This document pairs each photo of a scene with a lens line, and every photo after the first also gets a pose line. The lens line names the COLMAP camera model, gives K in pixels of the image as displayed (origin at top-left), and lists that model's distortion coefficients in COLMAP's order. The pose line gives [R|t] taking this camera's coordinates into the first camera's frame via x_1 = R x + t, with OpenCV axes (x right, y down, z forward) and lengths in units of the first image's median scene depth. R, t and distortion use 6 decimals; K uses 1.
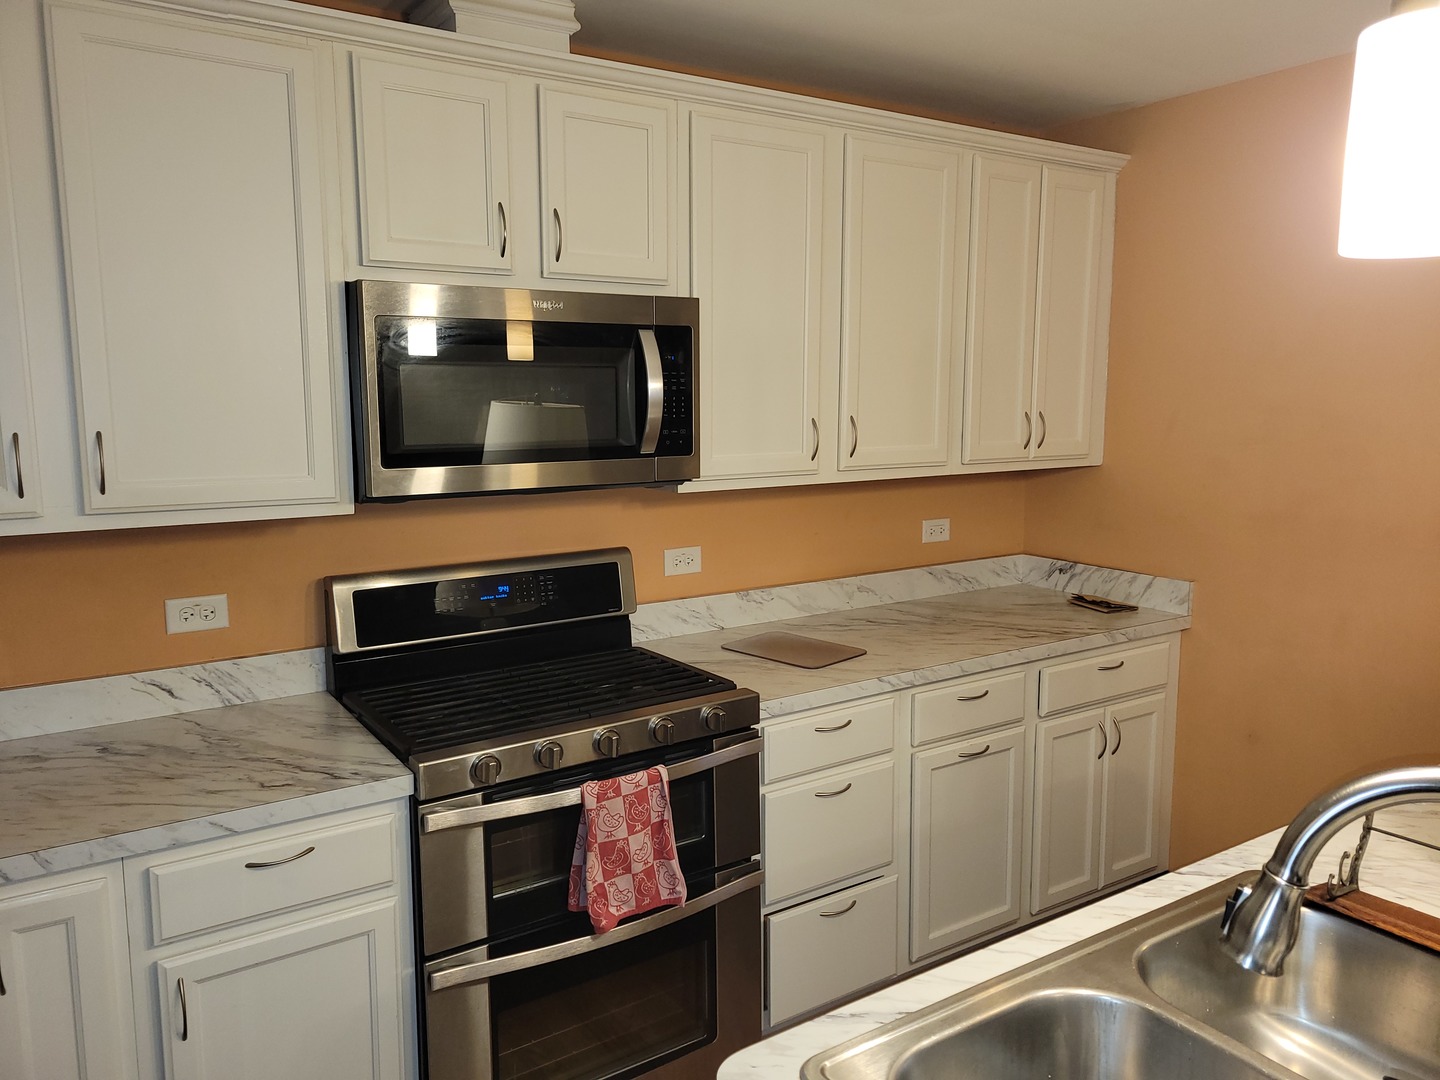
lens RADIAL K [[1088.8, 0, 718.9], [0, 1088.8, 532.8], [0, 0, 1]] dist [0.066867, -0.004692]
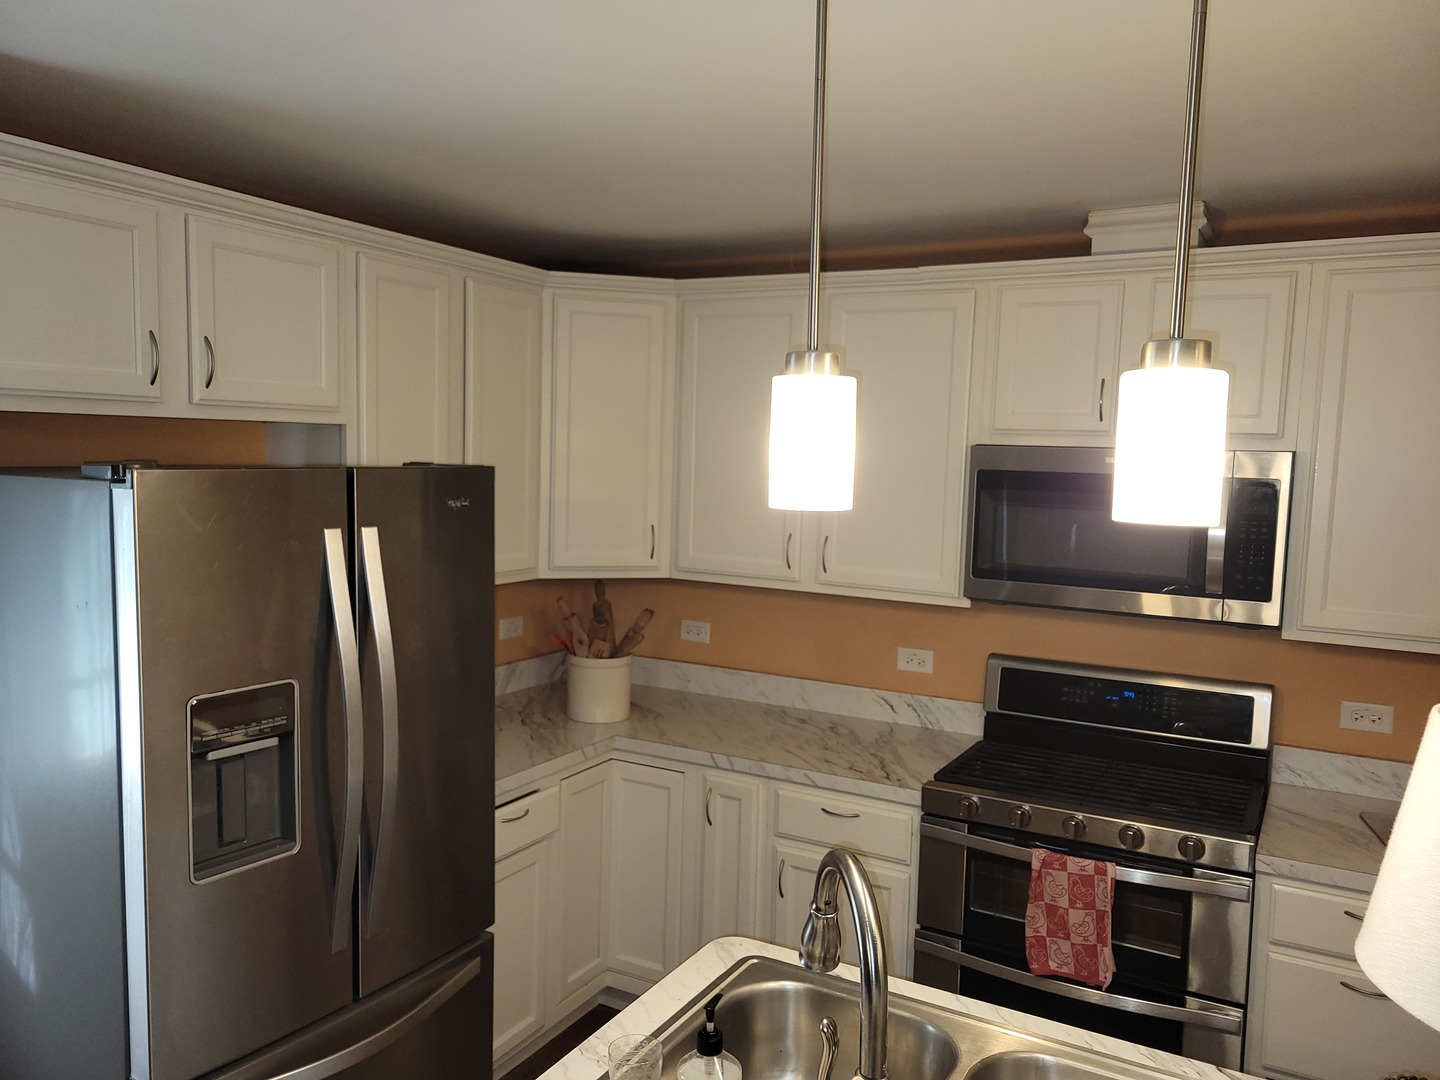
lens RADIAL K [[1088.8, 0, 720.2], [0, 1088.8, 546.6], [0, 0, 1]] dist [0.066867, -0.004692]
pose [[0.477892, 0.094724, -0.873297, 0.738528], [-0.153062, 0.987940, 0.023399, -0.079558], [0.864981, 0.122486, 0.486627, 0.042154]]
